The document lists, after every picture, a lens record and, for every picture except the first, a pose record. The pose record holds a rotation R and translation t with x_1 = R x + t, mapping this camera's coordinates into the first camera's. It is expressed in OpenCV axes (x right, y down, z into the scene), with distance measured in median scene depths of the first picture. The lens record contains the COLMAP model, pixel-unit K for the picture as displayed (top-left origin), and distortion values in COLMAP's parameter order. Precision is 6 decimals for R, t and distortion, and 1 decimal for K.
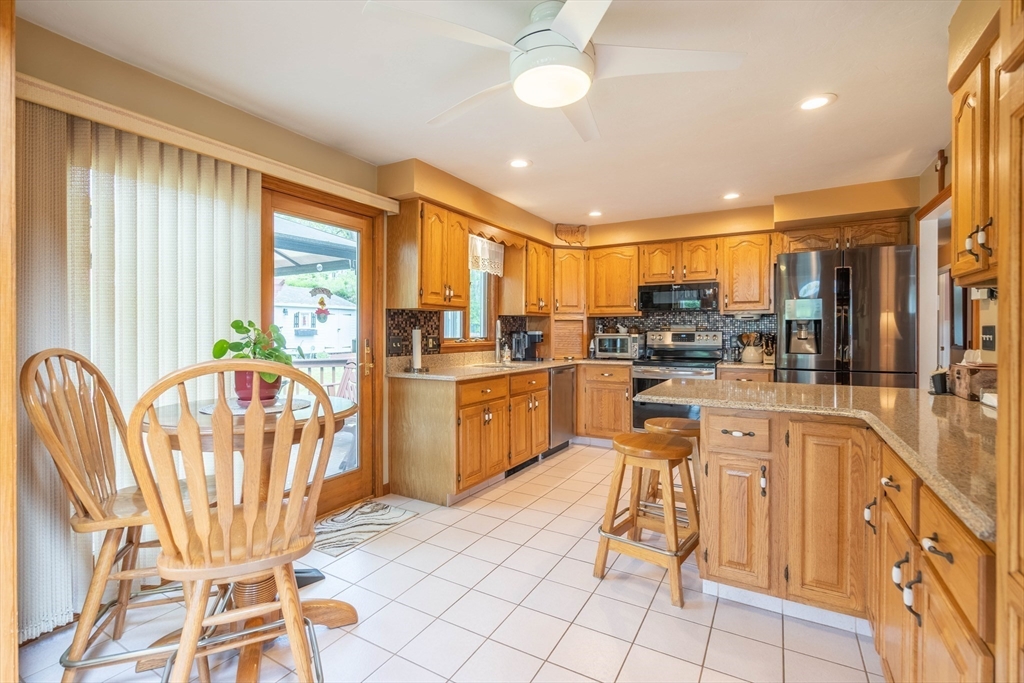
lens RADIAL K [[469.9, 0, 506.6], [0, 469.9, 335.9], [0, 0, 1]] dist [-0.005722, 0.003411]
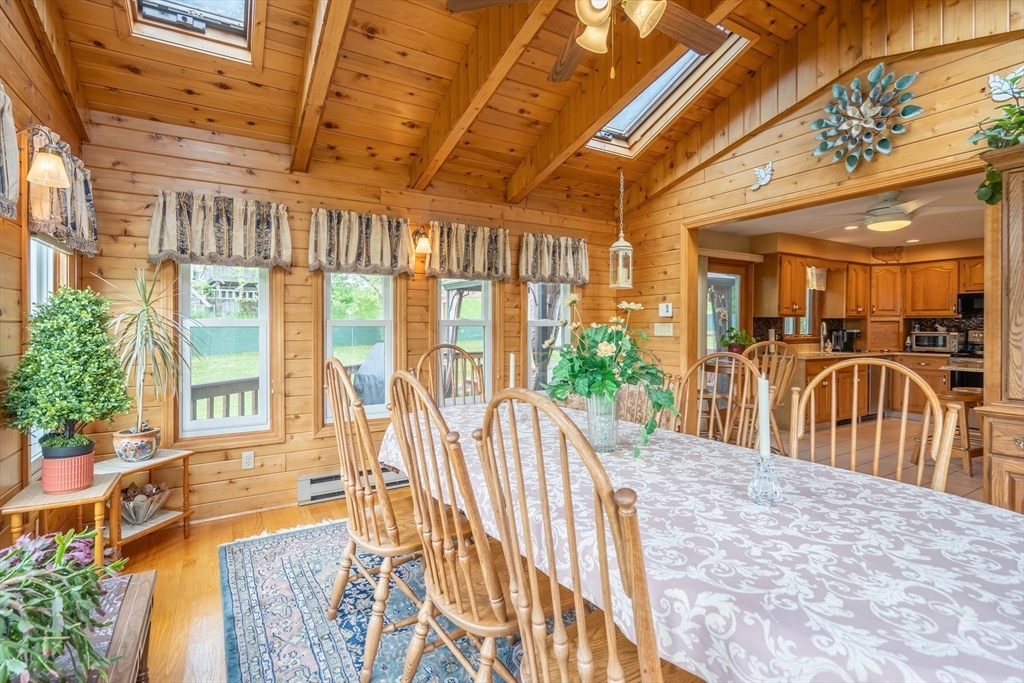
lens RADIAL K [[469.9, 0, 493.2], [0, 469.9, 331.6], [0, 0, 1]] dist [-0.005722, 0.003411]
pose [[0.857104, 0.006834, -0.515098, -0.131684], [-0.005754, 0.999977, 0.003693, -0.003718], [0.515111, -0.000201, 0.857123, -0.685388]]
